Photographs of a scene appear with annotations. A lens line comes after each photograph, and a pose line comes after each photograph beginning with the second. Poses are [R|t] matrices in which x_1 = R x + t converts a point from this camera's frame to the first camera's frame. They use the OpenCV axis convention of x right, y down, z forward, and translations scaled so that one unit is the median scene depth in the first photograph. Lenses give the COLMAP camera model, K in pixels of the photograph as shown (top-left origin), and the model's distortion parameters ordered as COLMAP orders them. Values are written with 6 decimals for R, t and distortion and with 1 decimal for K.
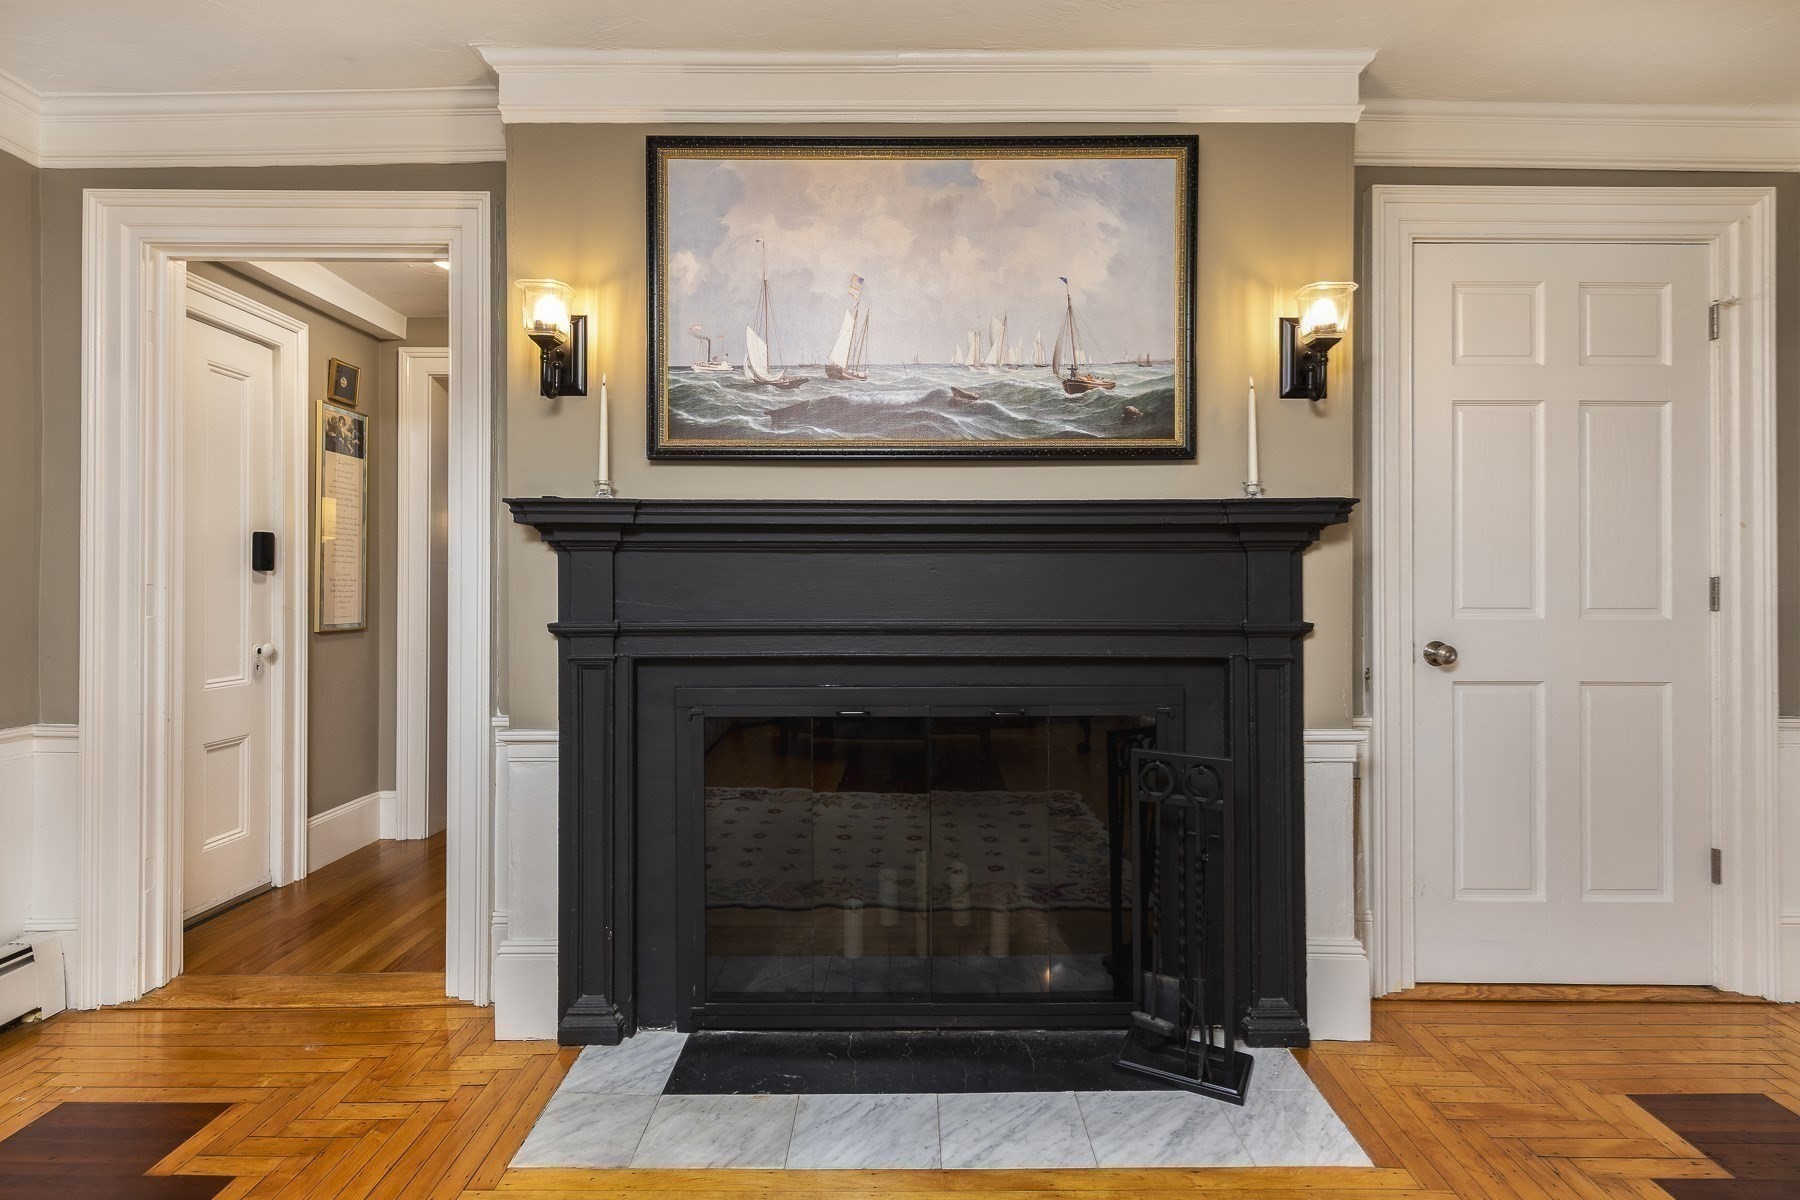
lens RADIAL K [[848.4, 0, 895.4], [0, 848.4, 571.9], [0, 0, 1]] dist [0.005912, -0.001083]
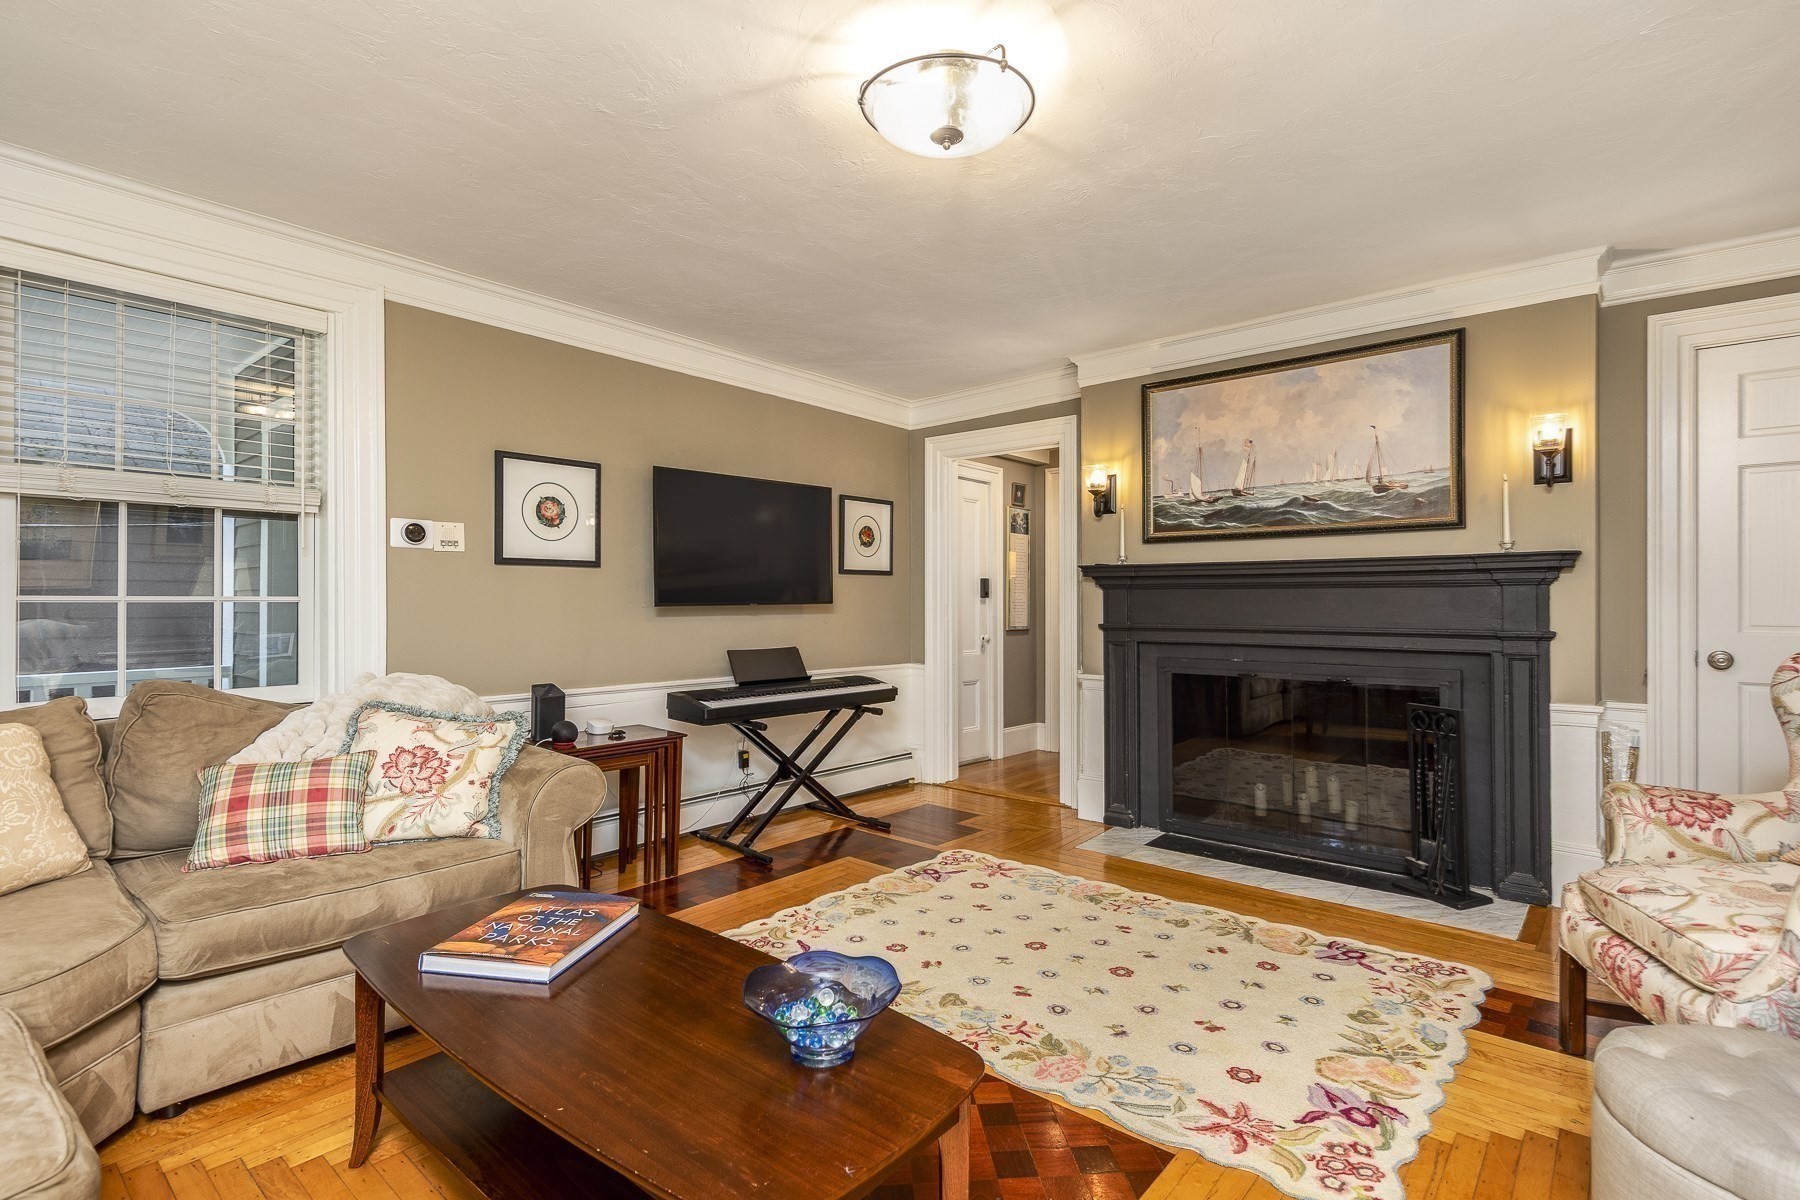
lens RADIAL K [[848.4, 0, 898.0], [0, 848.4, 597.3], [0, 0, 1]] dist [0.005912, -0.001083]
pose [[0.748749, -0.003350, -0.662845, 0.609586], [0.006478, 0.999976, 0.002263, -0.013137], [0.662822, -0.005988, 0.748753, -0.899500]]
